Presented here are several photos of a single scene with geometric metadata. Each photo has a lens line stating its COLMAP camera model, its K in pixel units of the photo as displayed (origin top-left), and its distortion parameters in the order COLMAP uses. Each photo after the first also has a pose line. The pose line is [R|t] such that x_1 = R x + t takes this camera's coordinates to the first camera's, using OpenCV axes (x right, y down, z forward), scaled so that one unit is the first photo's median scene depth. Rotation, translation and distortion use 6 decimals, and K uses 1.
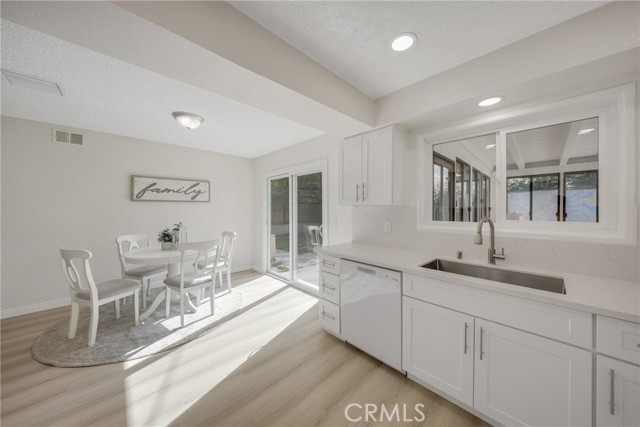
lens RADIAL K [[209.4, 0, 320.8], [0, 209.4, 208.3], [0, 0, 1]] dist [-0.006627, -0.000518]
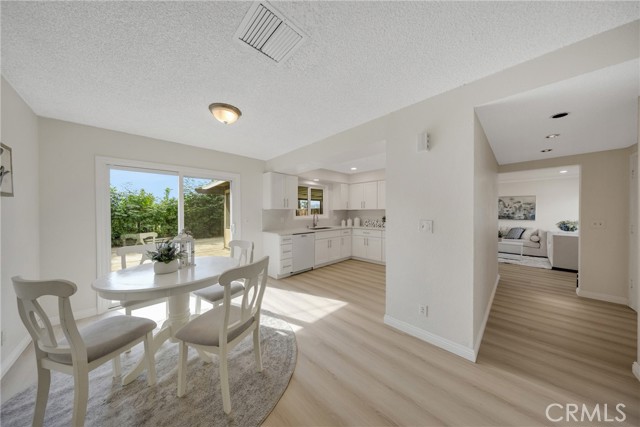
lens RADIAL K [[194.0, 0, 321.1], [0, 194.0, 213.5], [0, 0, 1]] dist [-0.002999, -0.000486]
pose [[0.000117, -0.006343, 0.999980, -1.104034], [0.012023, 0.999908, 0.006341, 0.012115], [-0.999928, 0.012022, 0.000194, 0.432741]]
